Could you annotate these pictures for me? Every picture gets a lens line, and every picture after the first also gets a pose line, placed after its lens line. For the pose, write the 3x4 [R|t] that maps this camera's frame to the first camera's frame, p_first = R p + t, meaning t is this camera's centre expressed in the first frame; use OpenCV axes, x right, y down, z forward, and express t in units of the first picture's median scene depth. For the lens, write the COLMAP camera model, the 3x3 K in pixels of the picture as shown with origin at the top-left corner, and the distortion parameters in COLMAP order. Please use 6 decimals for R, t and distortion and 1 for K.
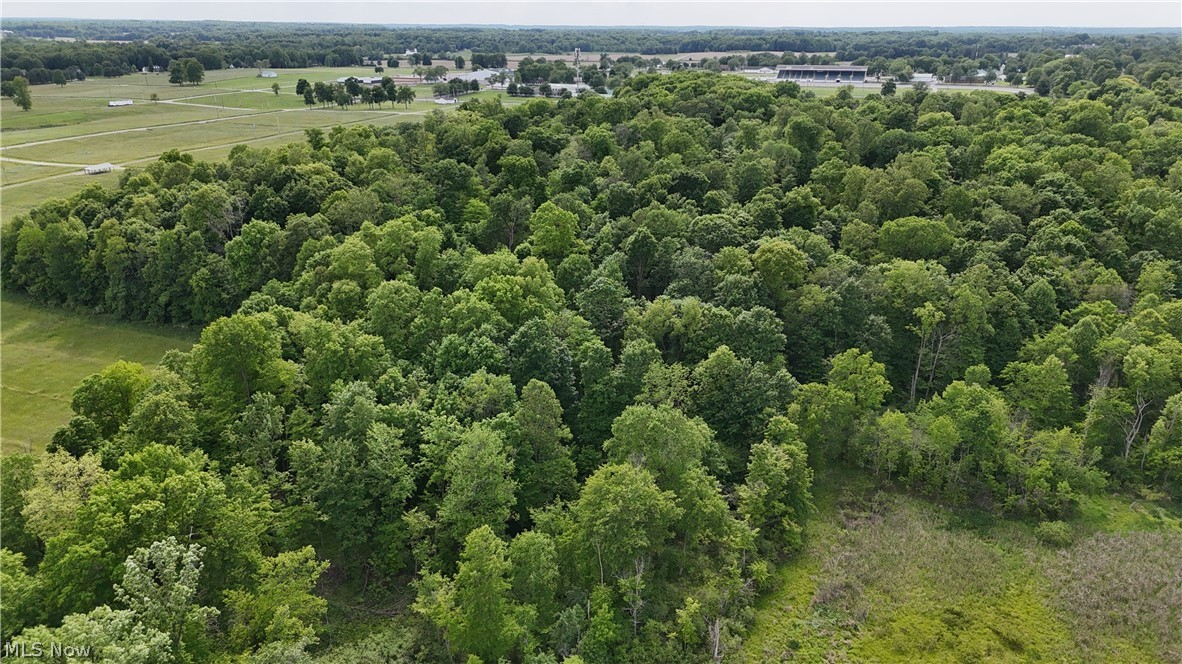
lens RADIAL K [[879.2, 0, 592.0], [0, 879.2, 329.3], [0, 0, 1]] dist [0.081445, -0.073903]
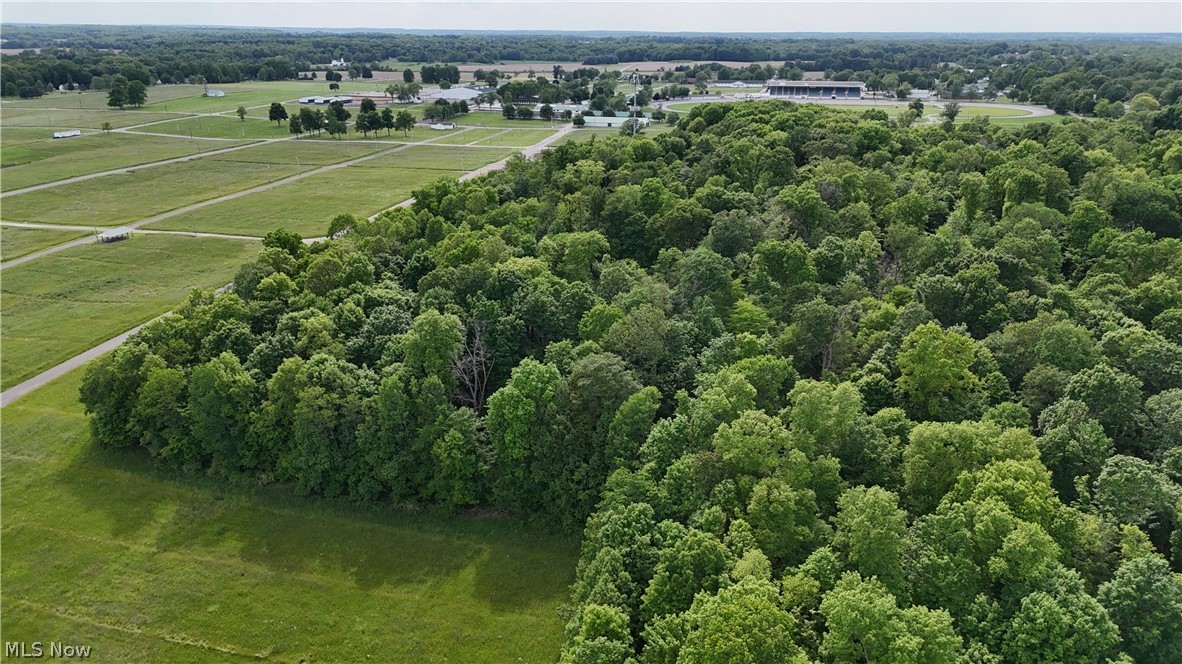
lens RADIAL K [[879.2, 0, 590.0], [0, 879.2, 336.0], [0, 0, 1]] dist [0.081445, -0.073903]
pose [[0.993872, -0.035500, 0.104681, -0.118670], [0.035213, 0.999369, 0.004590, -0.042709], [-0.104778, -0.000875, 0.994495, 0.085571]]
